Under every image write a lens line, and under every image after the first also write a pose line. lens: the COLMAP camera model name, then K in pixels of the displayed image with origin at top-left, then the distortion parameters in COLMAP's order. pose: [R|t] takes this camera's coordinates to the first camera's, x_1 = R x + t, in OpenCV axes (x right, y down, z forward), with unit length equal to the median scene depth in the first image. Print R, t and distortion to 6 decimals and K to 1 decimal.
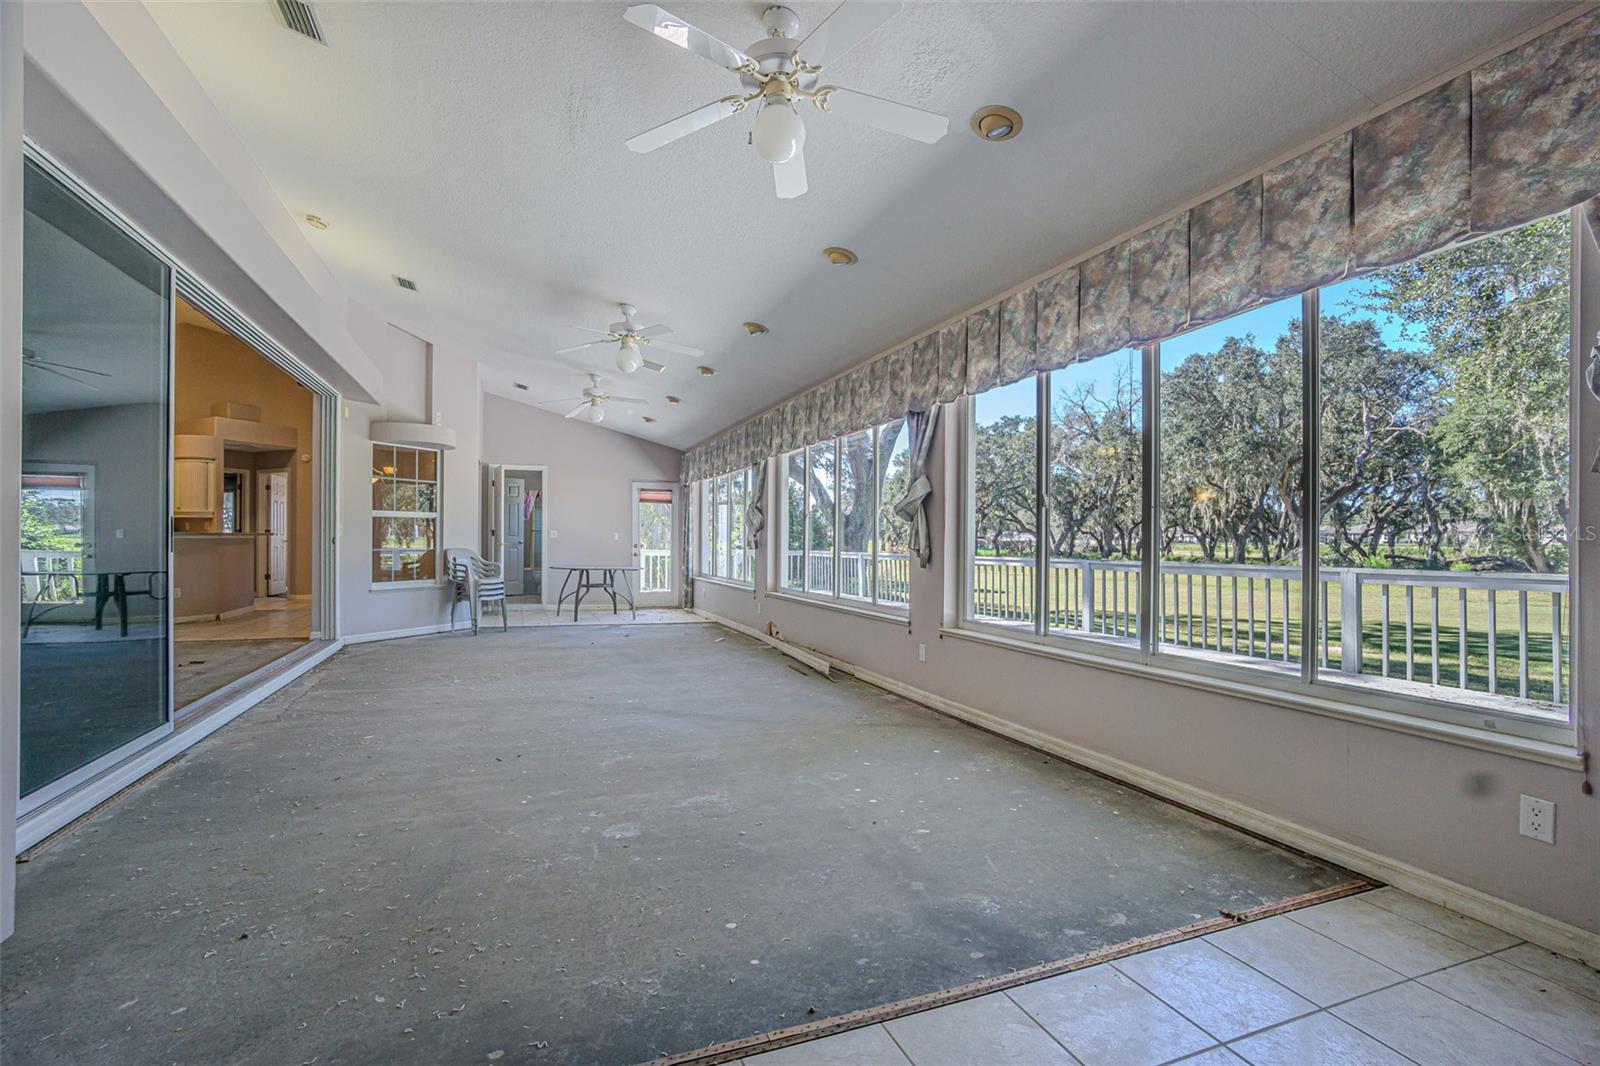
lens RADIAL K [[720.6, 0, 789.7], [0, 720.6, 533.8], [0, 0, 1]] dist [-0.062671, 0.028785]
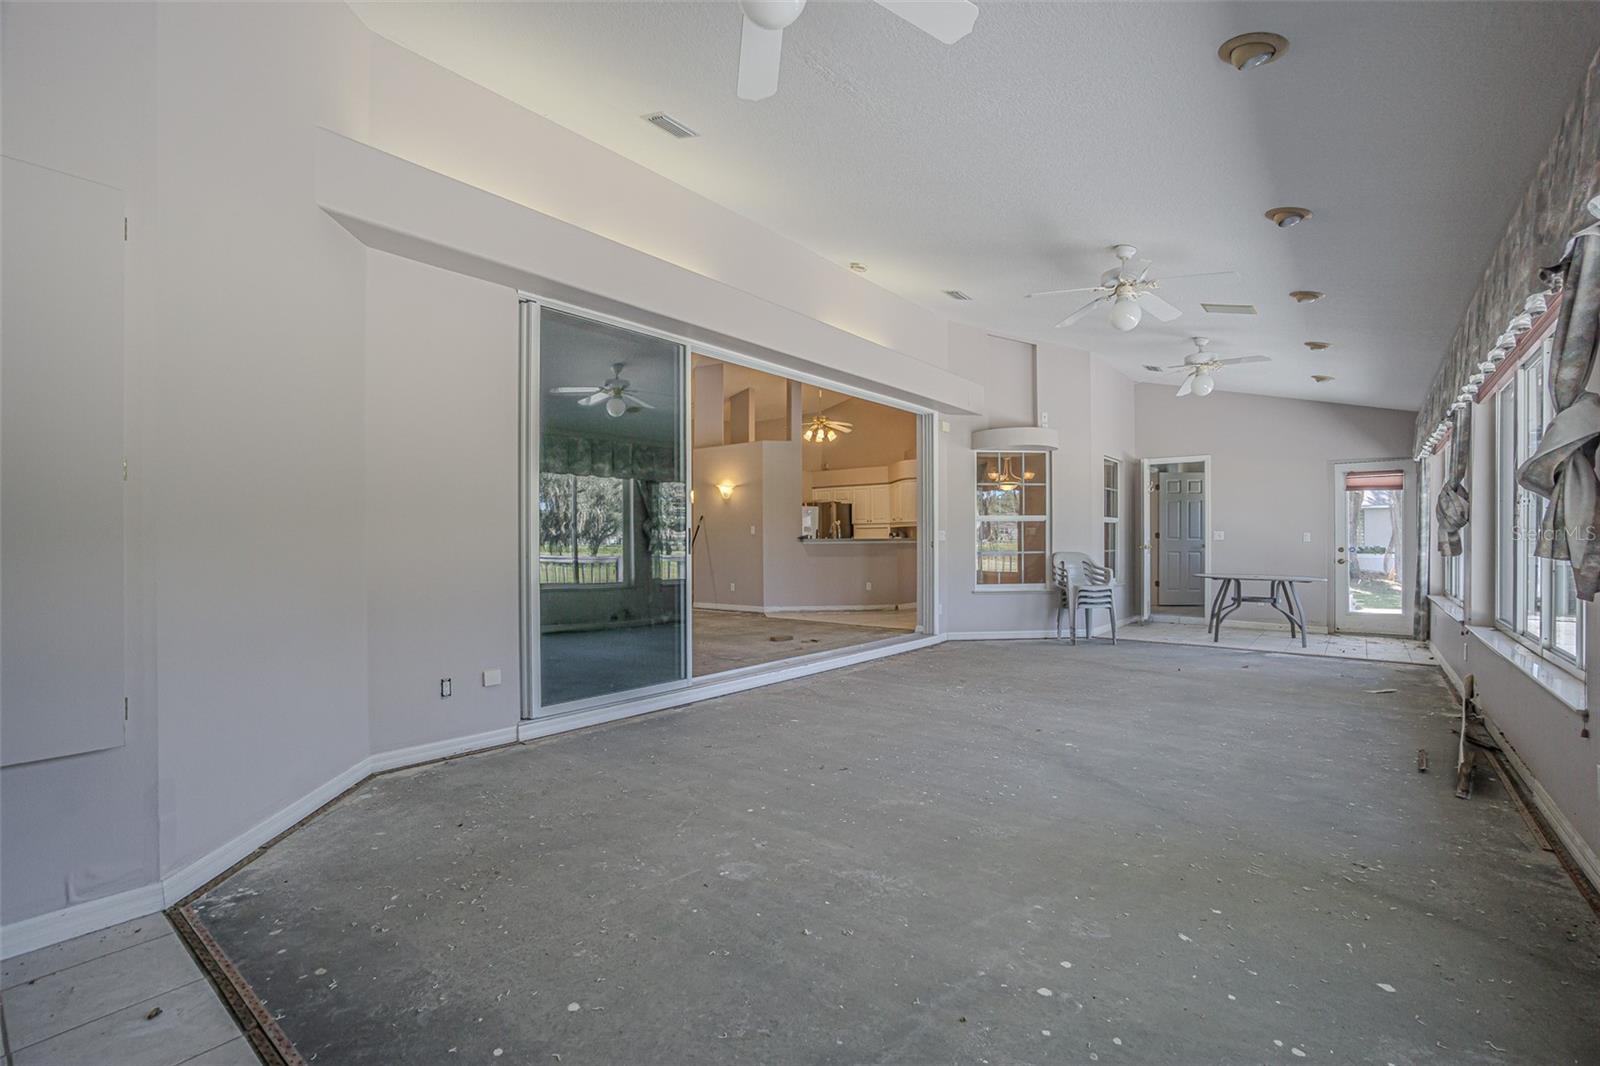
lens RADIAL K [[730.7, 0, 791.7], [0, 730.7, 537.7], [0, 0, 1]] dist [-0.065936, 0.030489]
pose [[0.506695, -0.011811, -0.862045, 0.203569], [0.012780, 0.999899, -0.006188, 0.002619], [0.862031, -0.007882, 0.506795, 0.210694]]
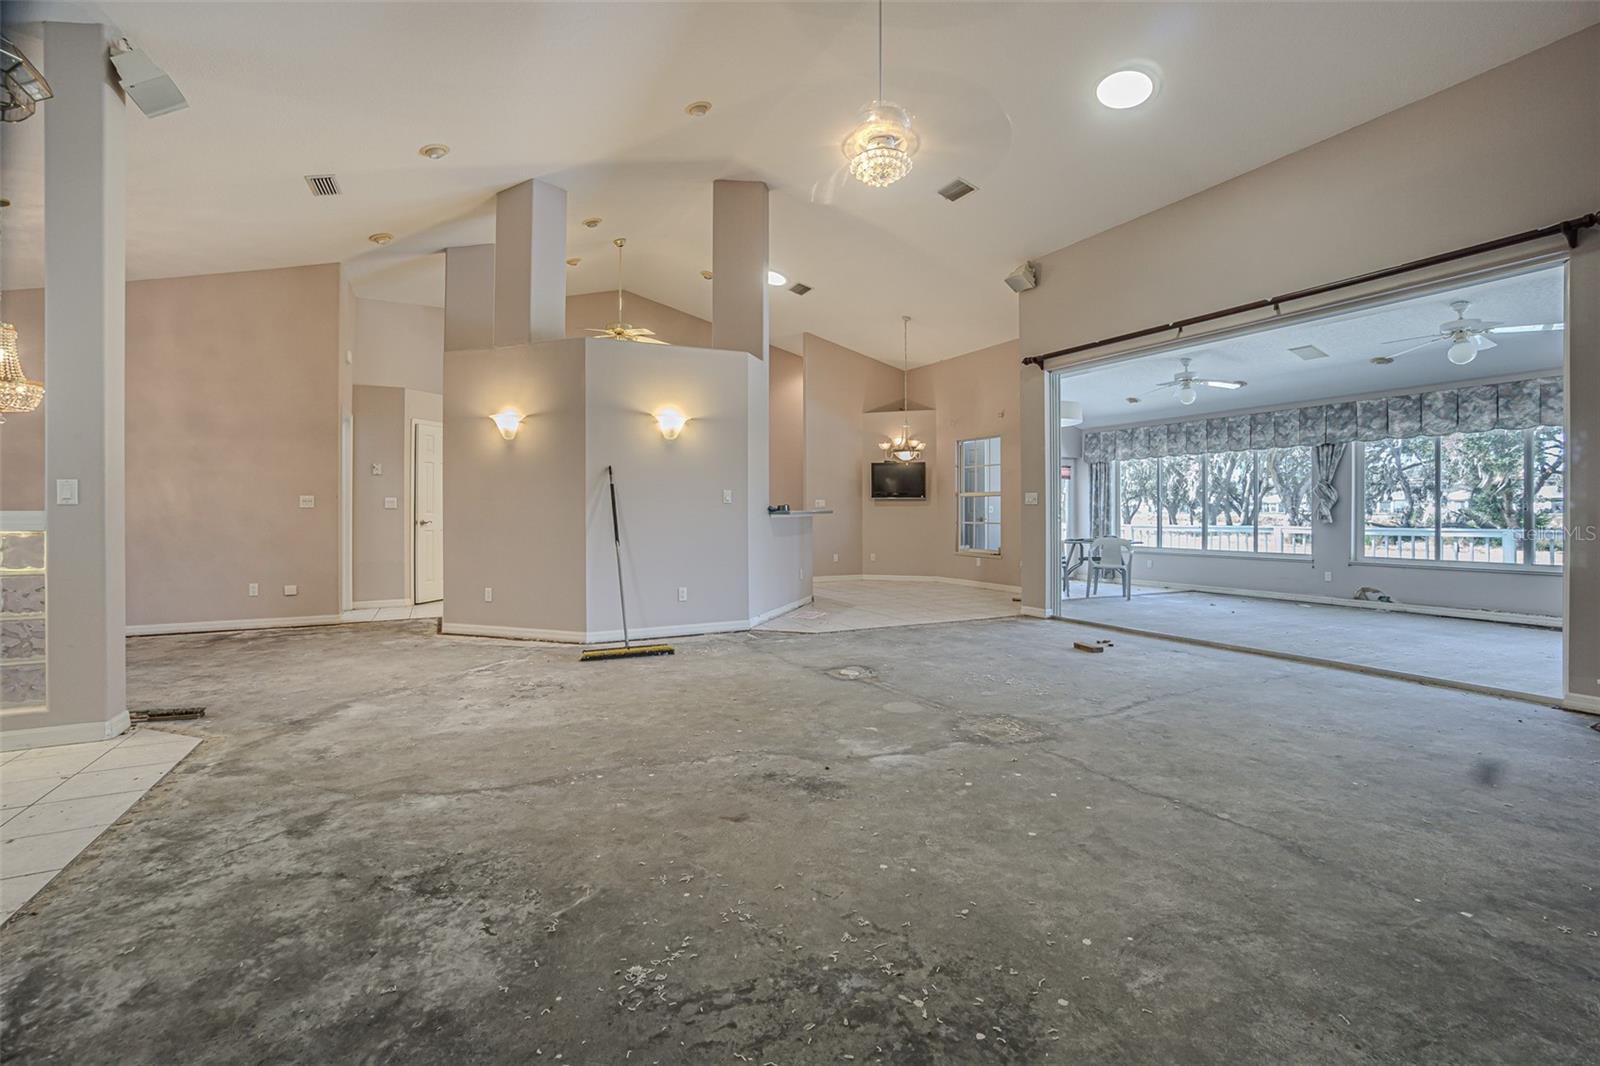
lens RADIAL K [[715.3, 0, 782.8], [0, 715.3, 517.0], [0, 0, 1]] dist [-0.064993, 0.030157]
pose [[0.996004, -0.007405, 0.088996, -1.019669], [0.006063, 0.999864, 0.015346, -0.009115], [-0.089097, -0.014746, 0.995914, 0.027046]]
